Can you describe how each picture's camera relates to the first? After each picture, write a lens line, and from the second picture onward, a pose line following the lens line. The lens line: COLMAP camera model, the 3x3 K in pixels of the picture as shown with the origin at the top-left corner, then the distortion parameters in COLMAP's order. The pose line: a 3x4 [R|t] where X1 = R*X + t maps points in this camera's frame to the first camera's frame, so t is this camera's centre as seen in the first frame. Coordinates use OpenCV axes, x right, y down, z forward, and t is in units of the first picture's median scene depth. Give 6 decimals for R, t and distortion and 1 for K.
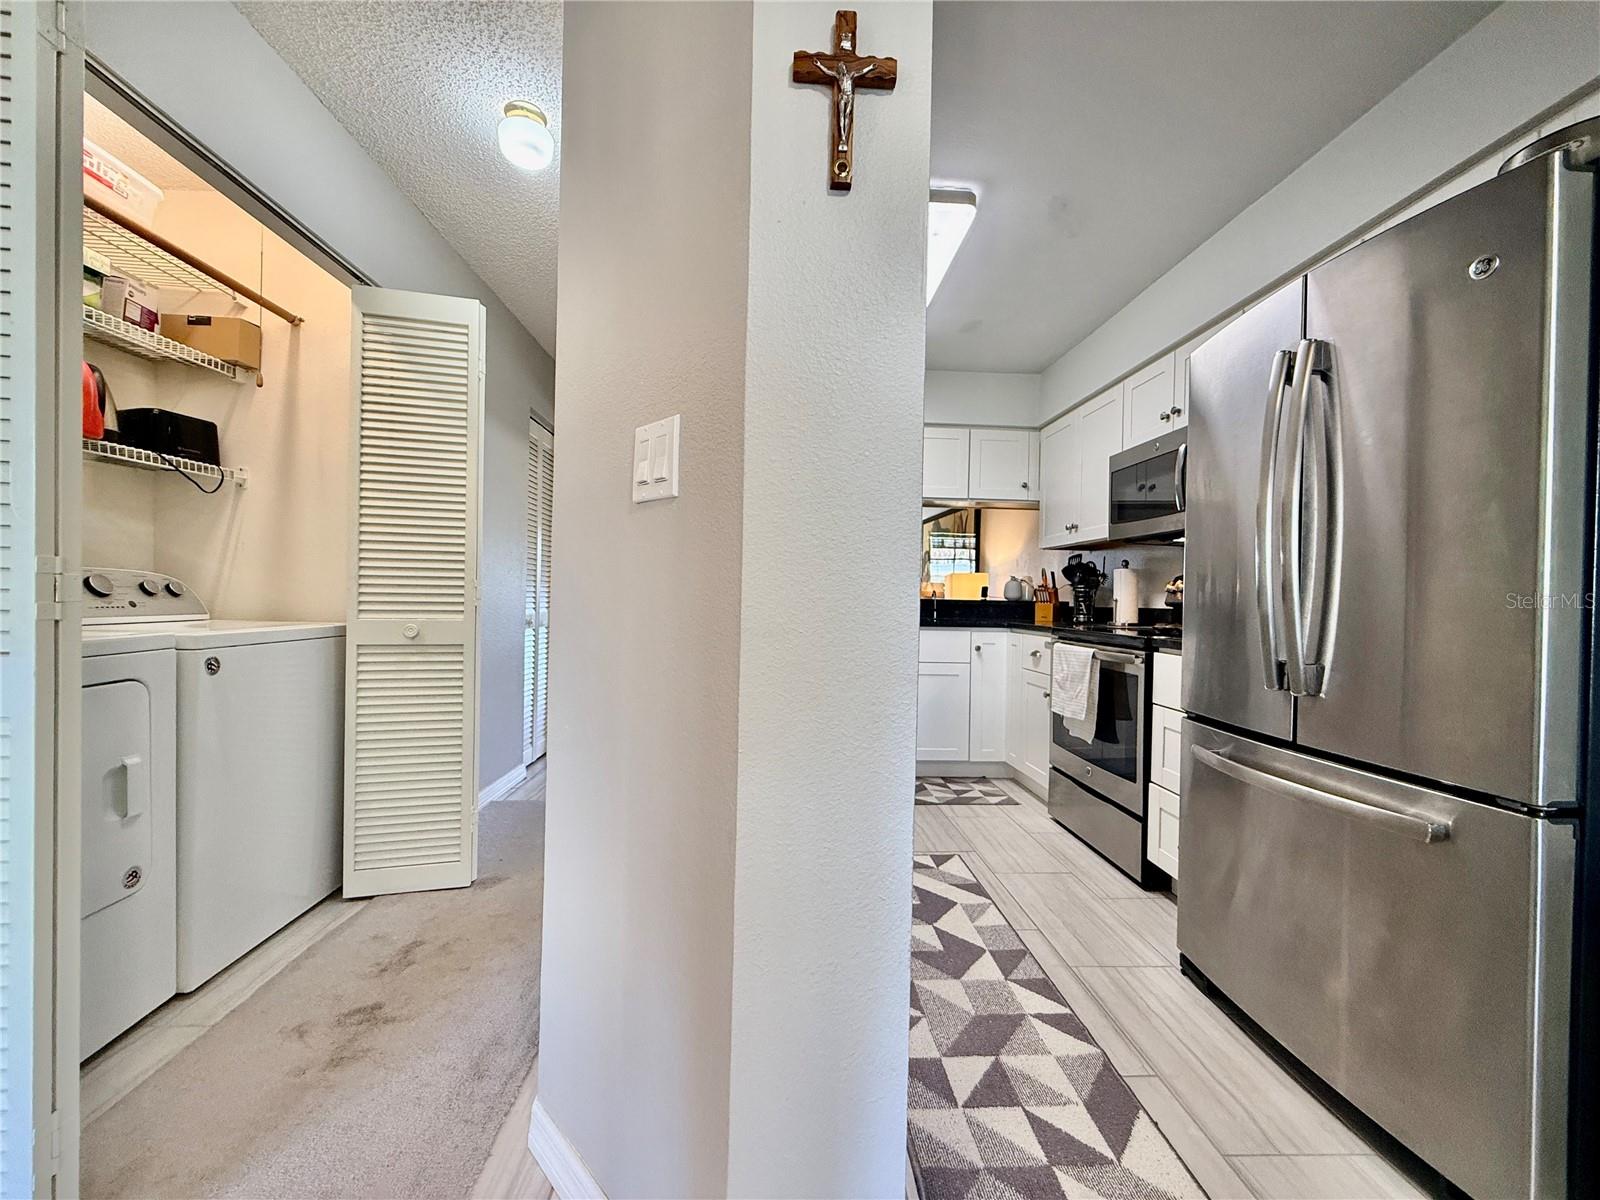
lens RADIAL K [[651.6, 0, 800.0], [0, 651.6, 600.0], [0, 0, 1]] dist [0.002729, 0.000353]
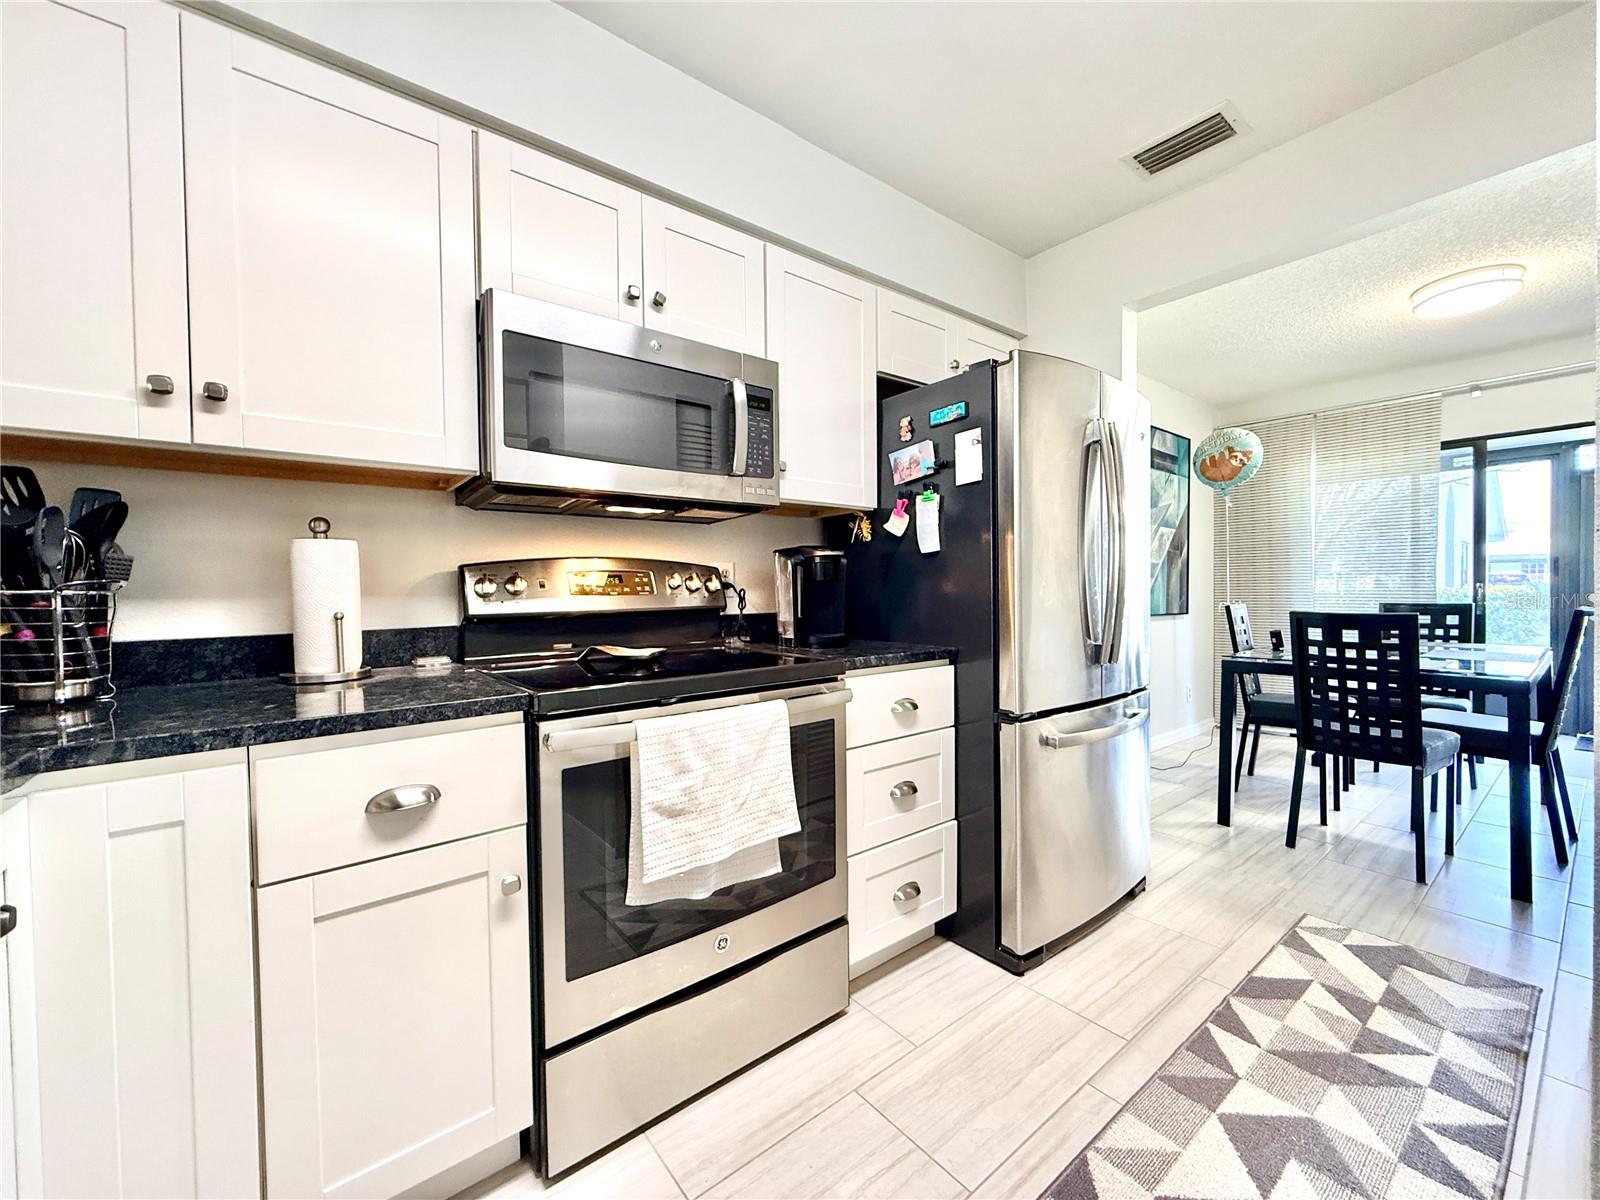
lens RADIAL K [[651.6, 0, 800.0], [0, 651.6, 600.0], [0, 0, 1]] dist [0.002729, 0.000353]
pose [[-0.578434, -0.021810, 0.815437, -0.010907], [0.014887, 0.999194, 0.037285, -0.041569], [-0.815593, 0.033707, -0.577643, 1.966455]]
